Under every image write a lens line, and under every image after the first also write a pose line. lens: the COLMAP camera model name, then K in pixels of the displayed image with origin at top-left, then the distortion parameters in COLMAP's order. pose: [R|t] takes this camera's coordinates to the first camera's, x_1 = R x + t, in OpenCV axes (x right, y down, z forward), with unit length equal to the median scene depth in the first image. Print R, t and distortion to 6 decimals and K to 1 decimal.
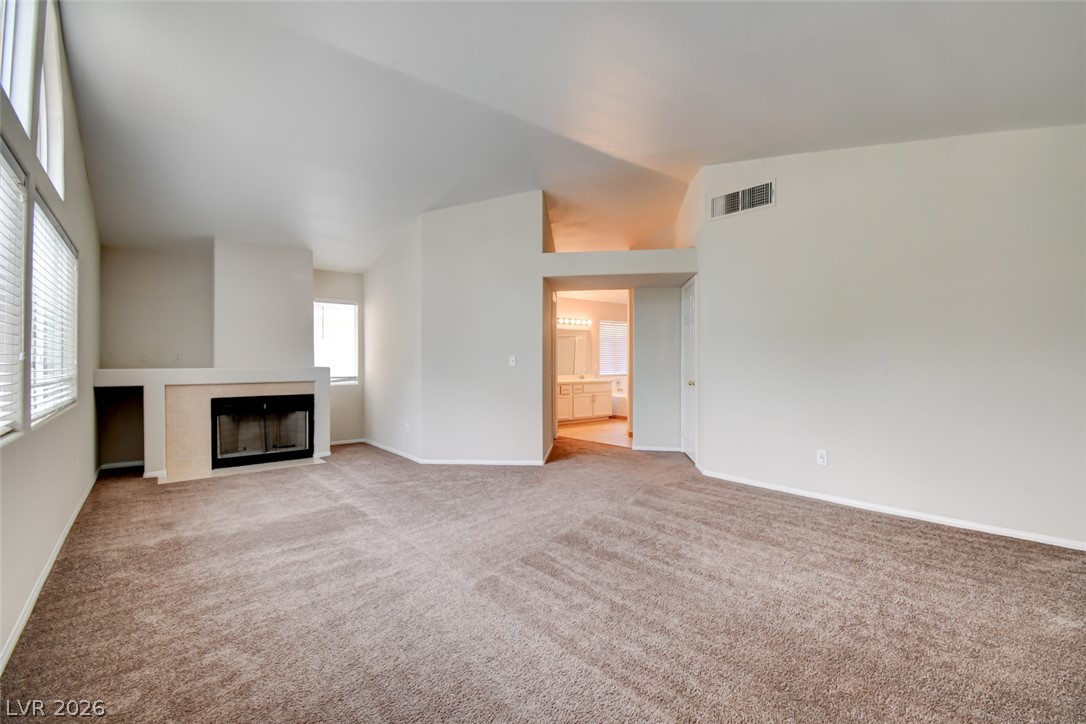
lens RADIAL K [[483.0, 0, 547.0], [0, 483.0, 359.3], [0, 0, 1]] dist [0.021564, -0.026374]
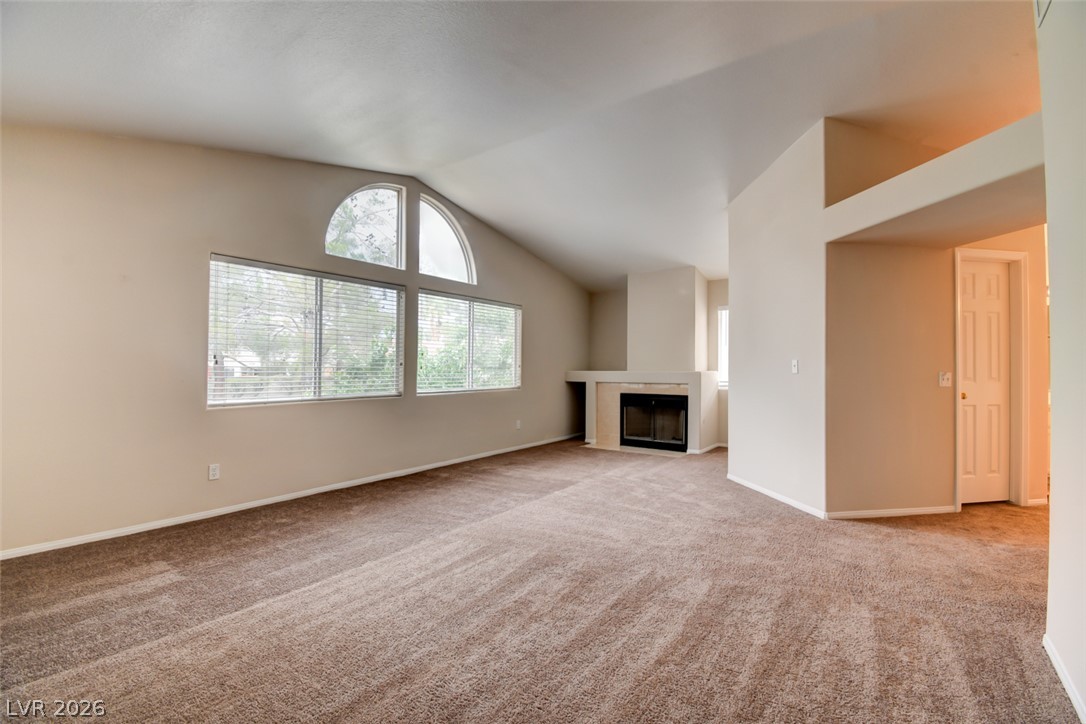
lens RADIAL K [[483.0, 0, 547.0], [0, 483.0, 359.3], [0, 0, 1]] dist [0.021564, -0.026374]
pose [[0.239154, -0.014272, -0.970877, 0.578092], [0.004821, 0.999897, -0.013511, 0.002226], [0.970970, -0.001449, 0.239198, 0.469800]]
